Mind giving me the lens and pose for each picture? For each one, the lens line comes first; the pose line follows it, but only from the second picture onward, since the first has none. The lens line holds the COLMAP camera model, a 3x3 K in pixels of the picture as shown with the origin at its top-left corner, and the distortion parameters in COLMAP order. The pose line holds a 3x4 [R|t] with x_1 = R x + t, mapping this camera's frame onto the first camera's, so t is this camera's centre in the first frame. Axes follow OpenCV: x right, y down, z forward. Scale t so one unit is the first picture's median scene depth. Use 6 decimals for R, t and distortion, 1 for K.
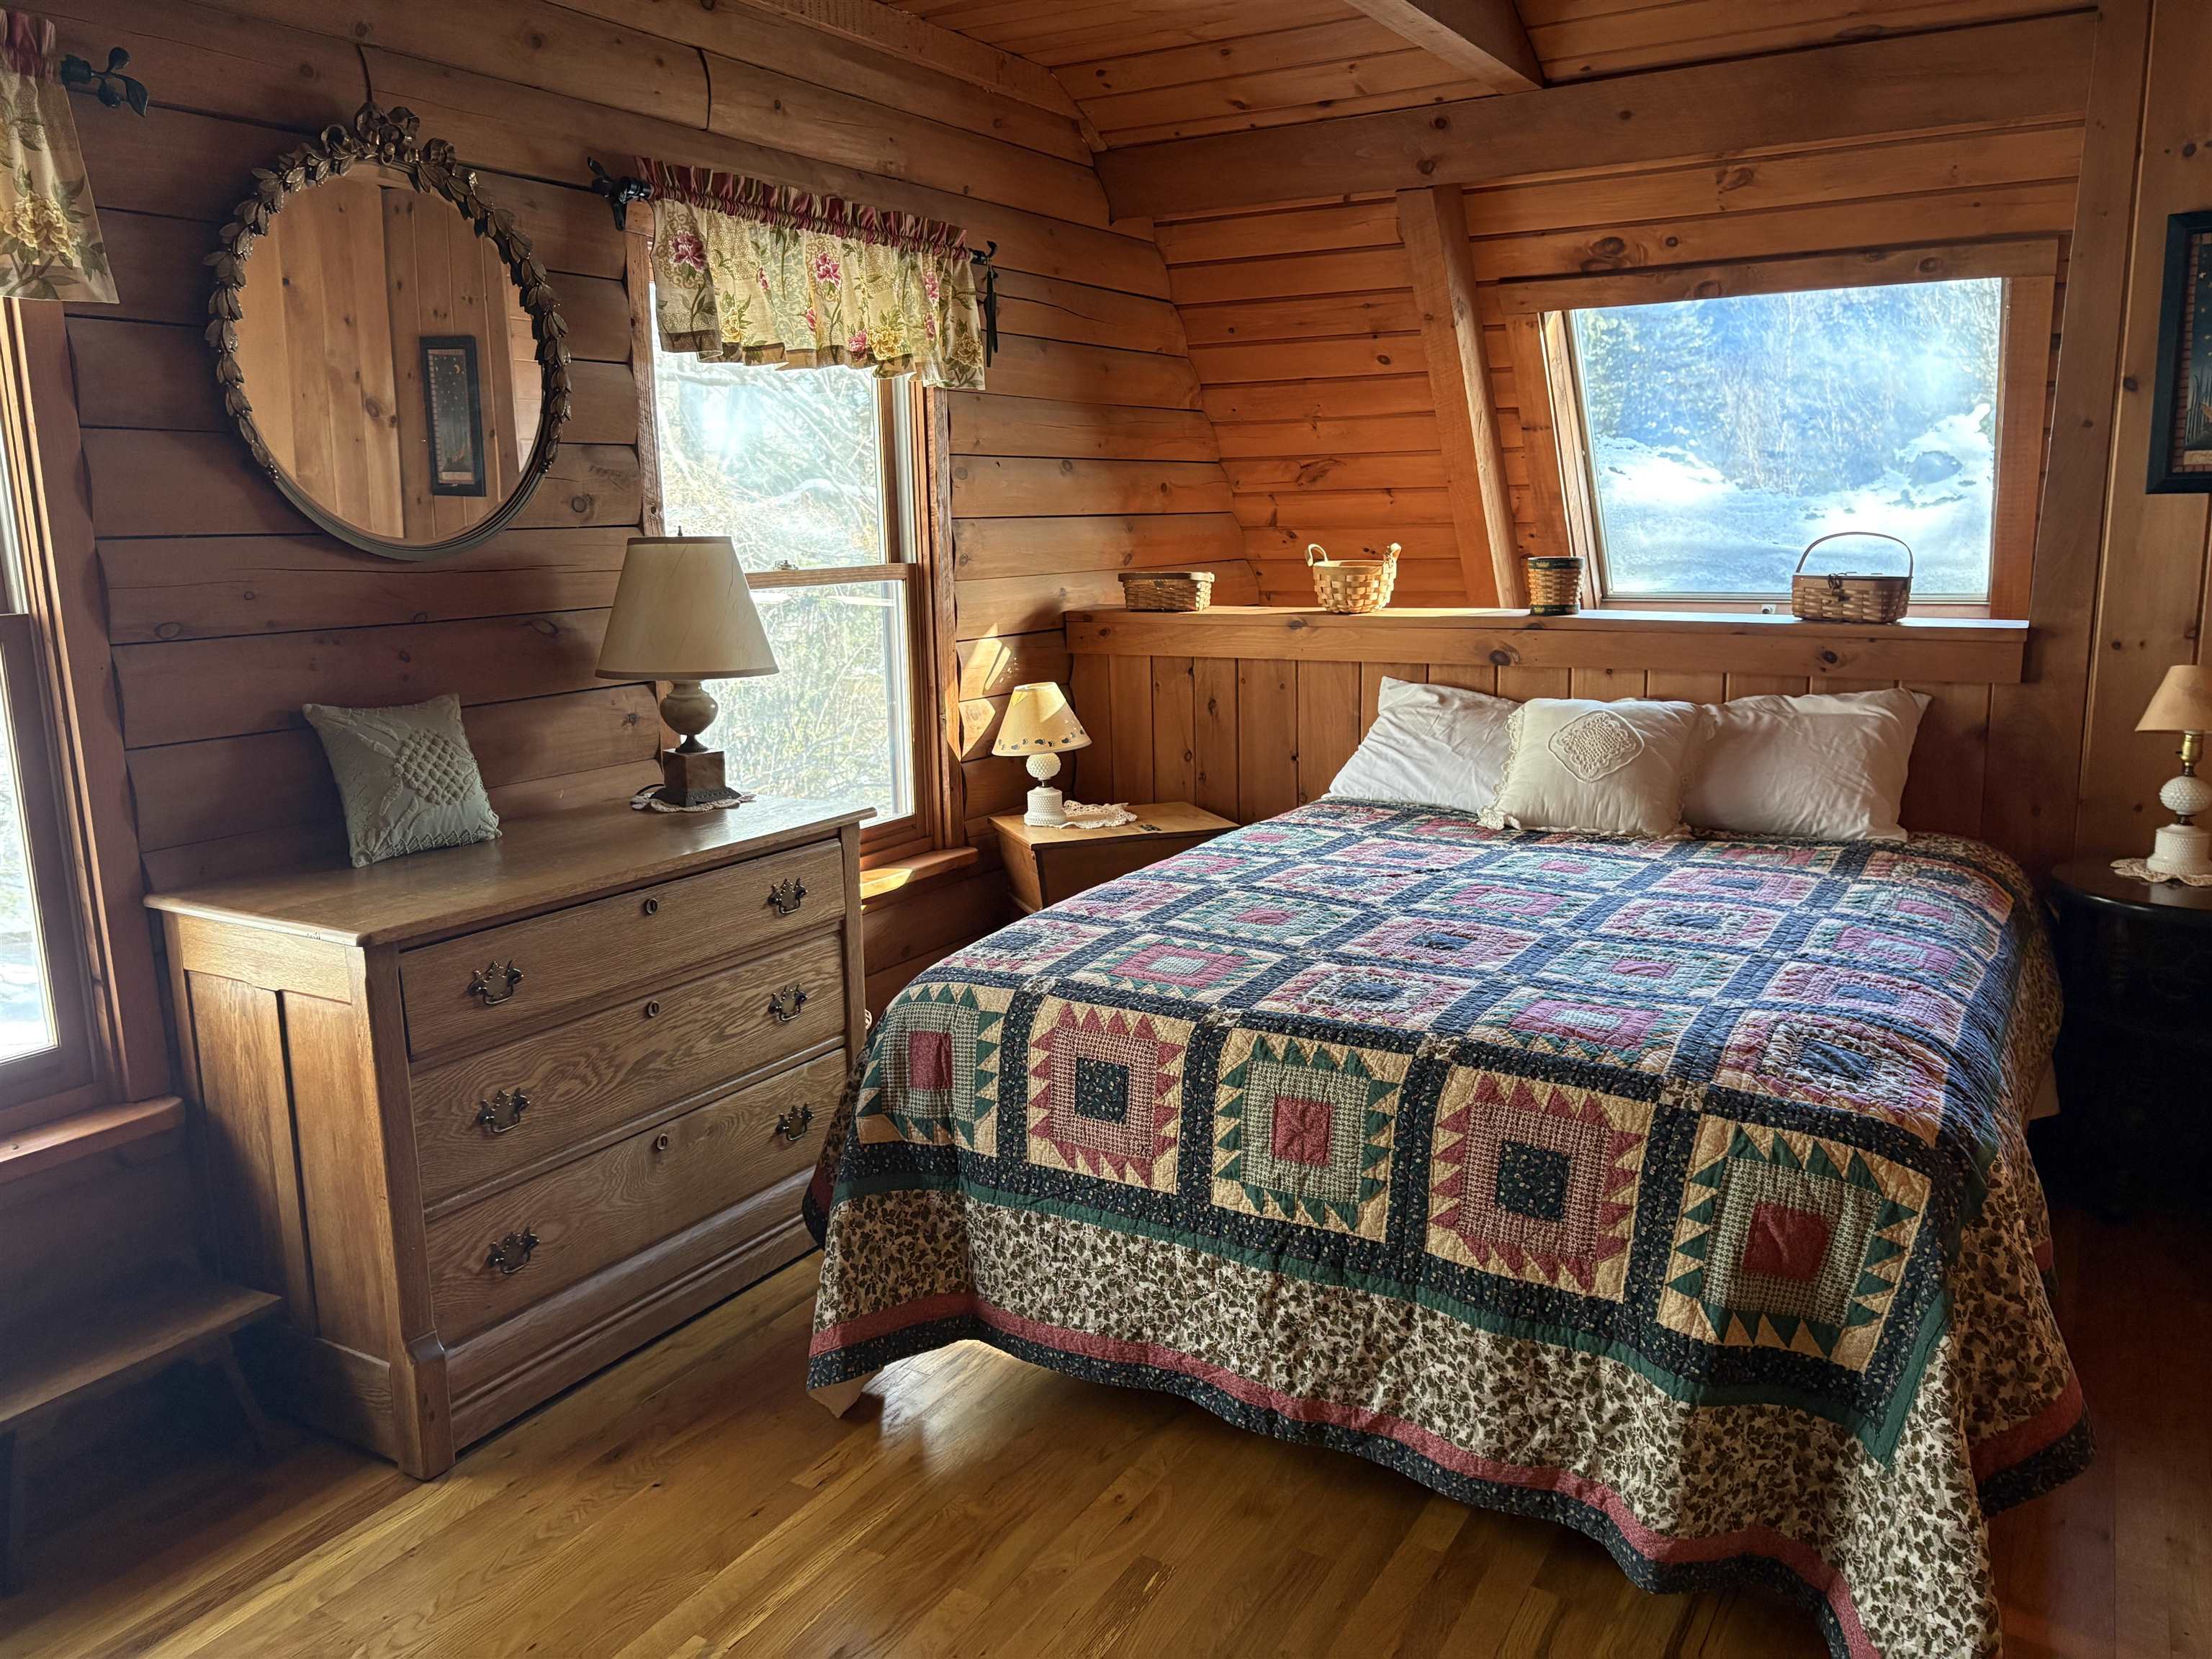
lens RADIAL K [[1677.2, 0, 1090.2], [0, 1677.2, 824.0], [0, 0, 1]] dist [0.059851, -0.060919]
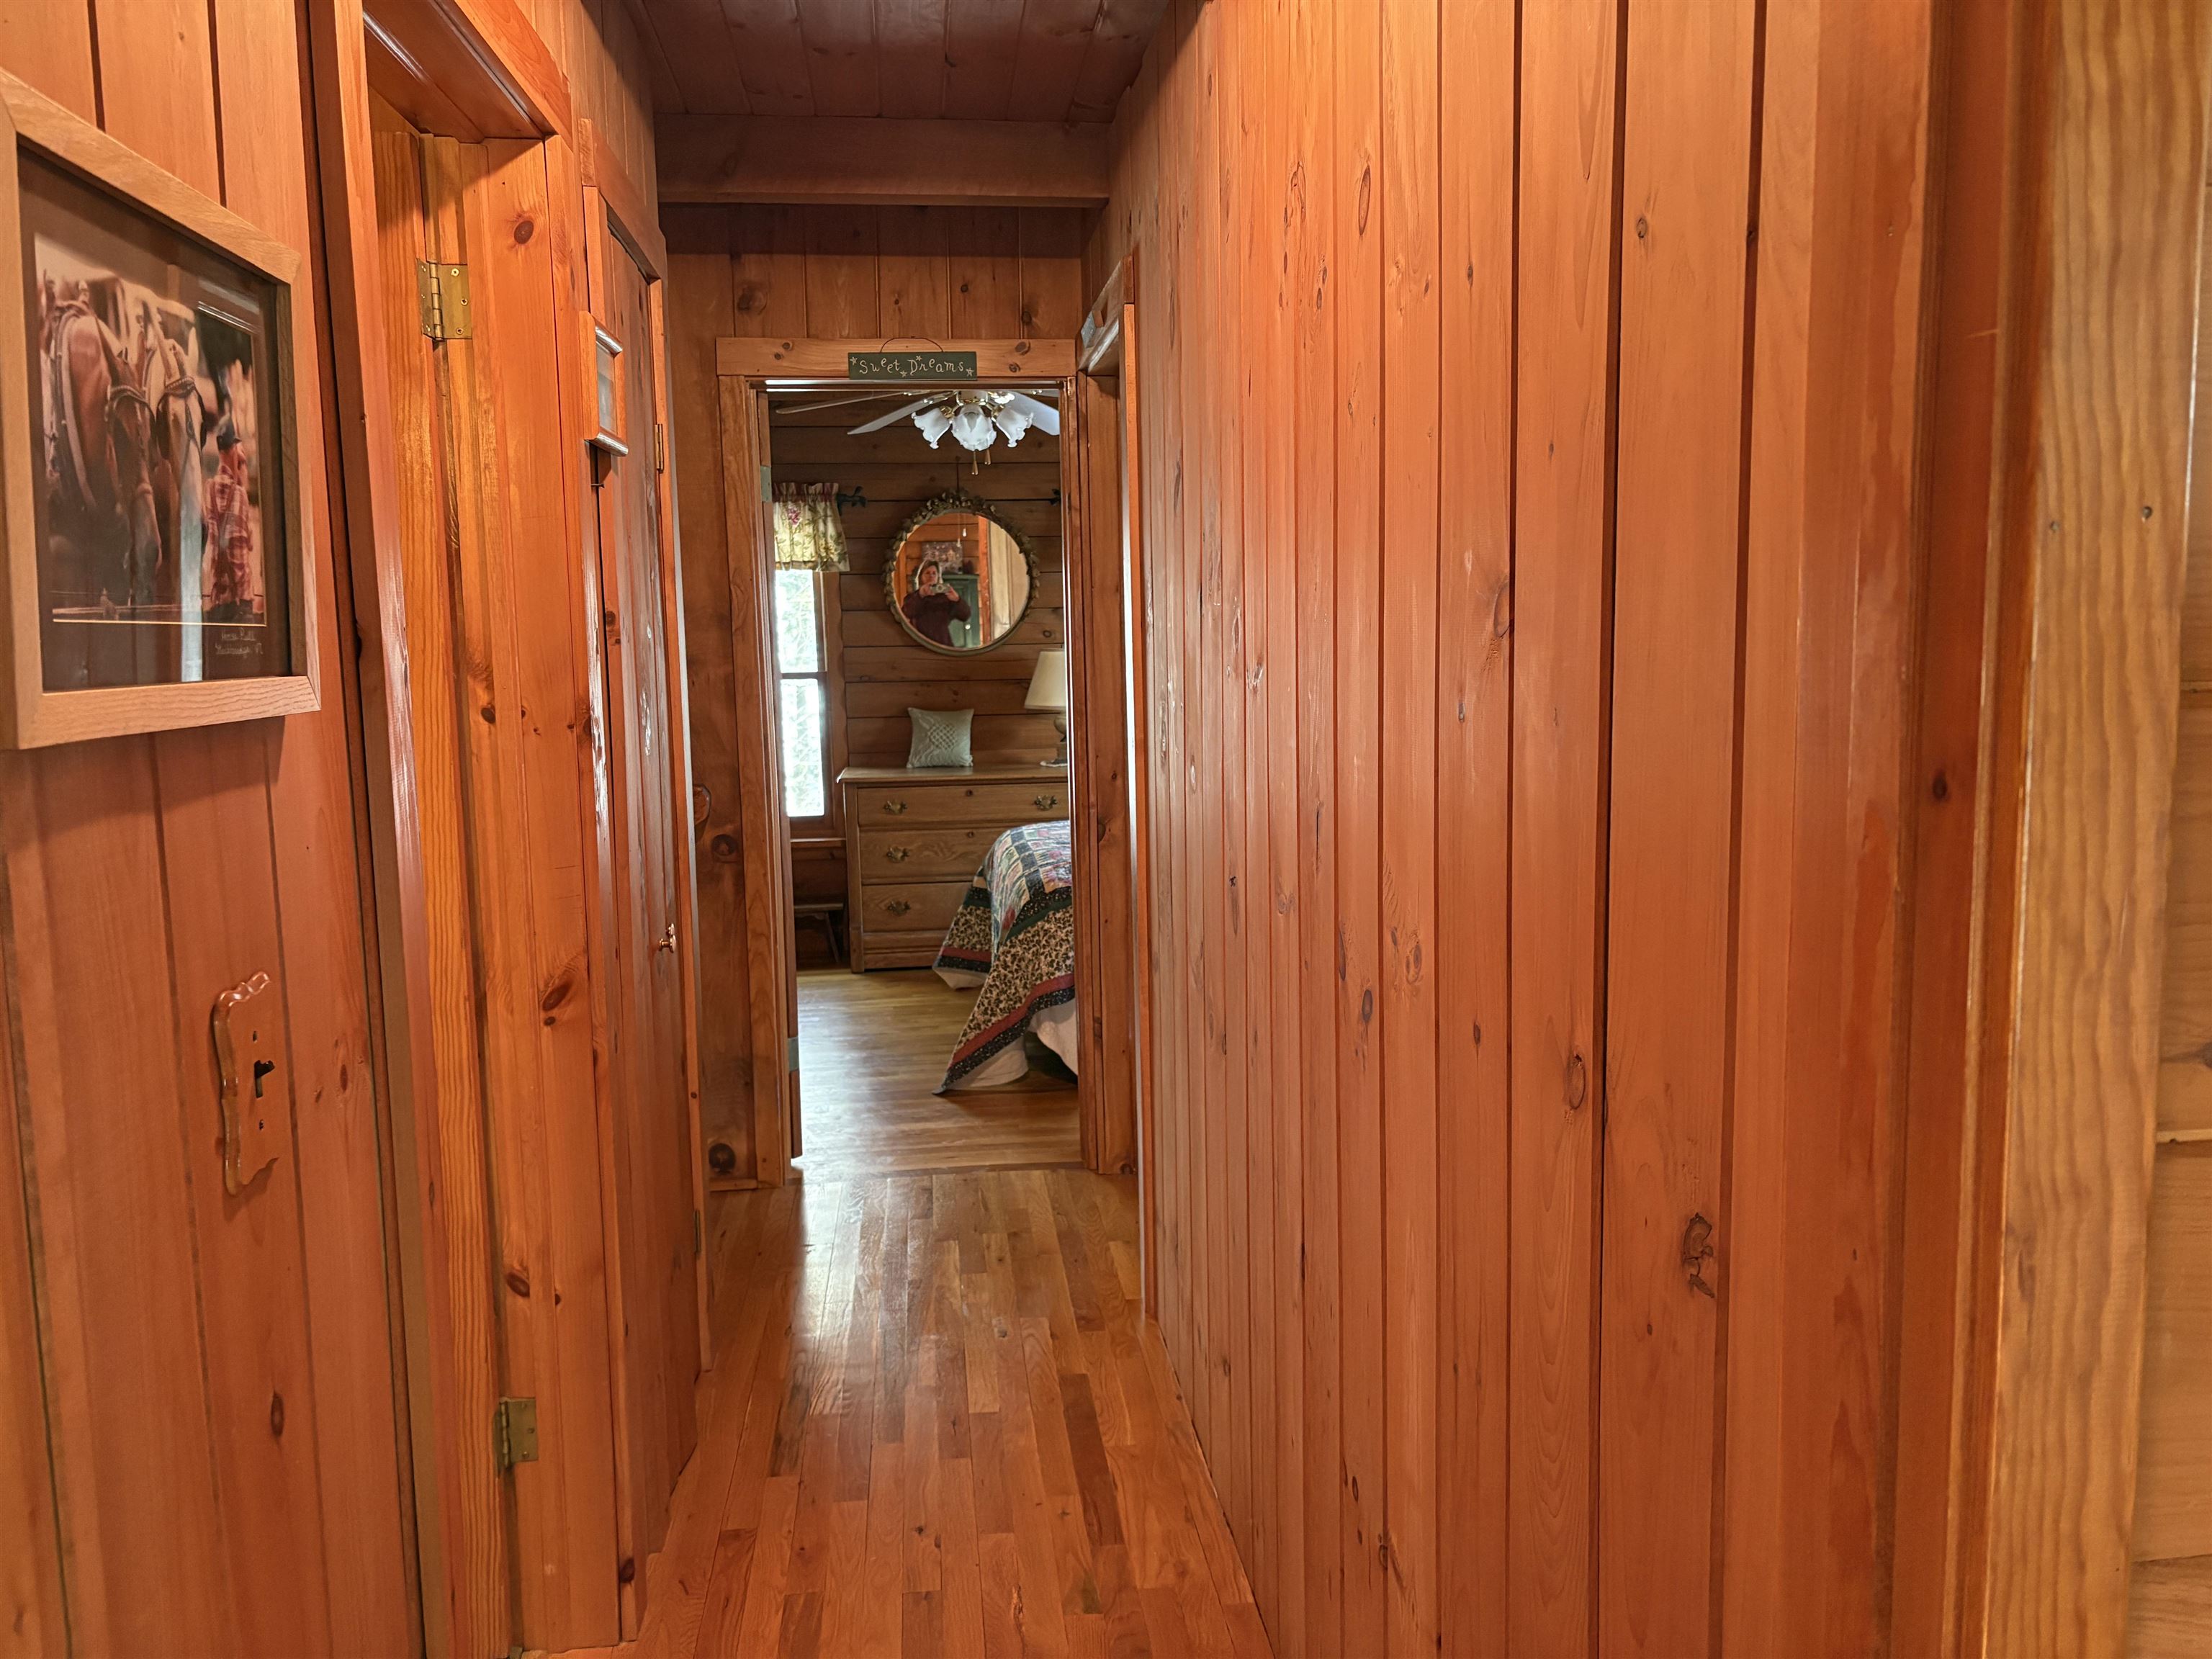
lens RADIAL K [[1677.2, 0, 1150.7], [0, 1677.2, 847.0], [0, 0, 1]] dist [0.059851, -0.060919]
pose [[0.629267, 0.110392, -0.769310, 1.963821], [-0.137049, 0.990111, 0.029974, 0.017515], [0.765011, 0.086571, 0.638173, -0.426102]]
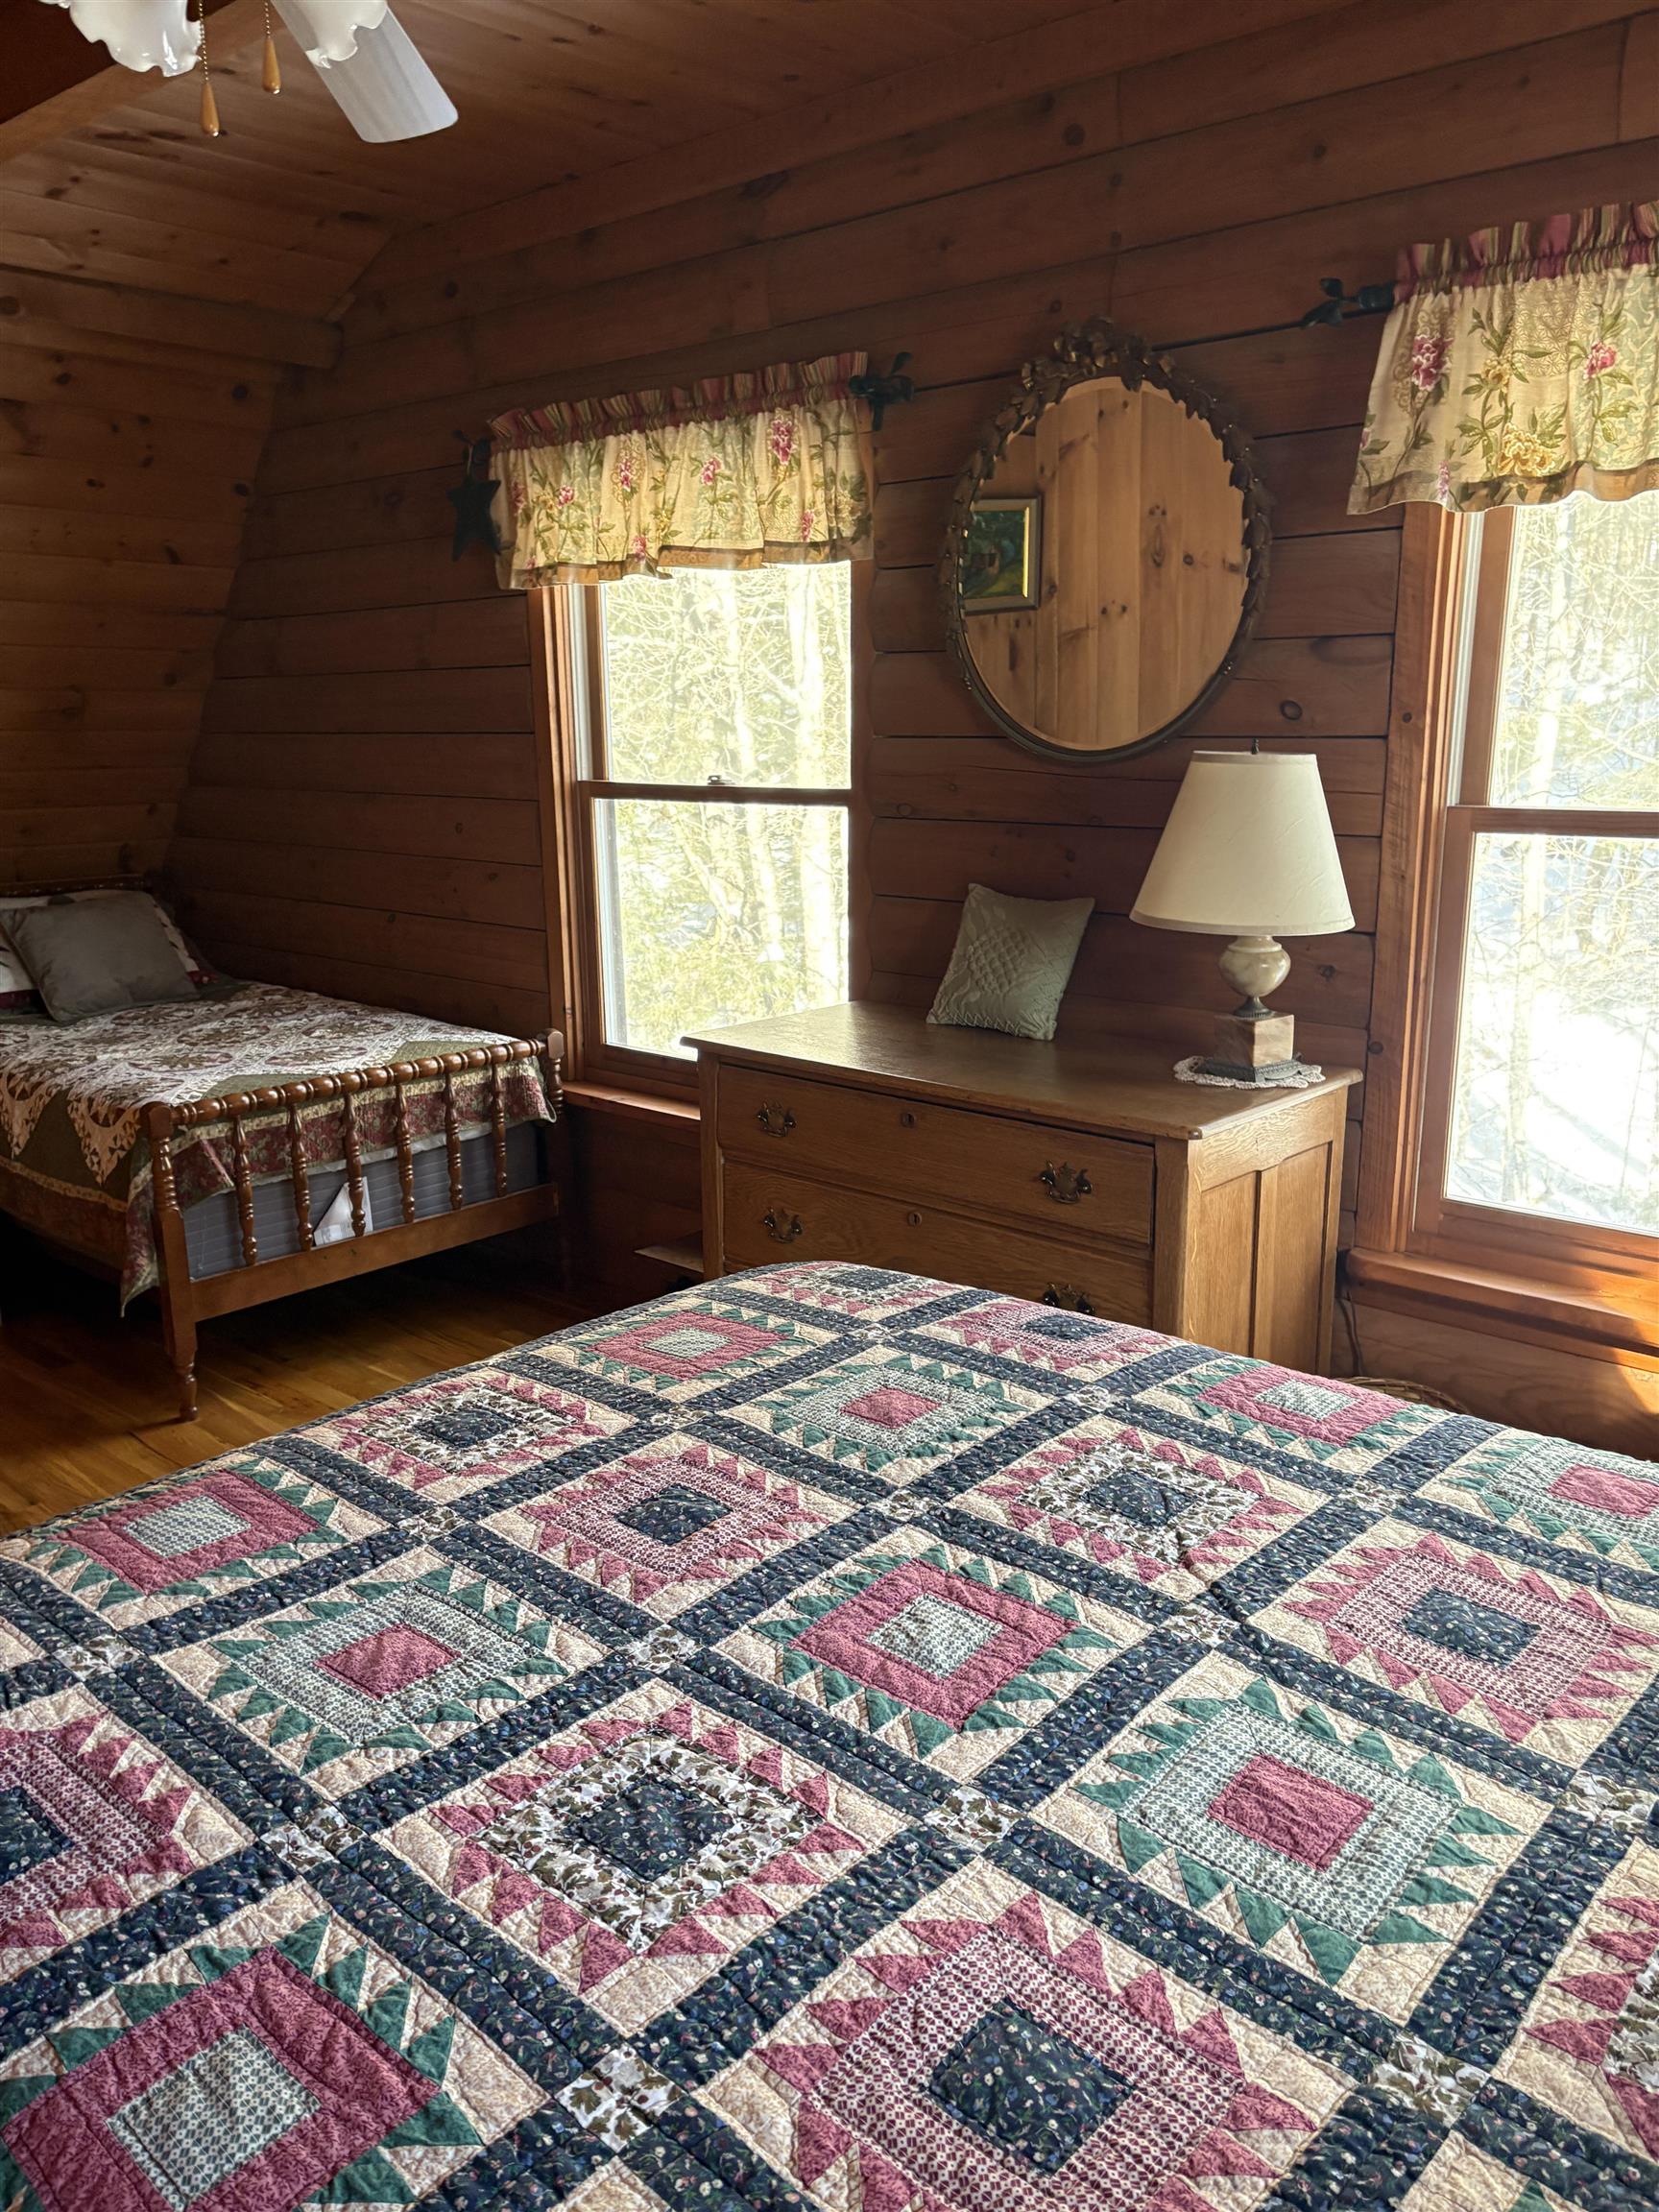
lens RADIAL K [[1677.2, 0, 820.1], [0, 1677.2, 1116.1], [0, 0, 1]] dist [0.059851, -0.060919]
pose [[-0.188584, 0.252523, -0.949036, 0.740179], [-0.168320, 0.943764, 0.284567, -0.241967], [0.967525, 0.213407, -0.135474, 1.133508]]
